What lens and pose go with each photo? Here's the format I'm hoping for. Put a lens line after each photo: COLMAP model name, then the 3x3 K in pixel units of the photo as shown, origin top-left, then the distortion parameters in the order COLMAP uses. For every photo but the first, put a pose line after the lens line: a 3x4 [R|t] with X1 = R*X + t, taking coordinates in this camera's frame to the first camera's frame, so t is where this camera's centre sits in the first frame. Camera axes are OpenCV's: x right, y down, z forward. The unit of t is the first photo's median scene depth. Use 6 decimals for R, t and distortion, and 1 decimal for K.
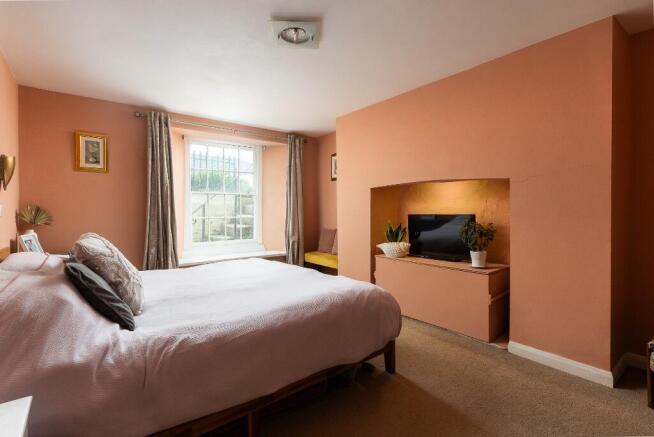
lens RADIAL K [[312.1, 0, 328.2], [0, 312.1, 212.8], [0, 0, 1]] dist [0.000626, 0.000371]
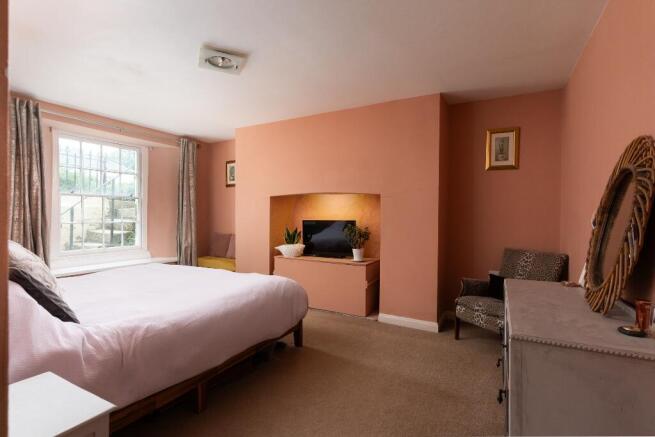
lens RADIAL K [[320.0, 0, 327.5], [0, 320.0, 218.5], [0, 0, 1]] dist [-0.000271, 0.000093]
pose [[0.921889, 0.009065, 0.387347, -0.140338], [-0.009332, 0.999956, -0.001192, -0.000929], [-0.387341, -0.002516, 0.921933, -0.163311]]
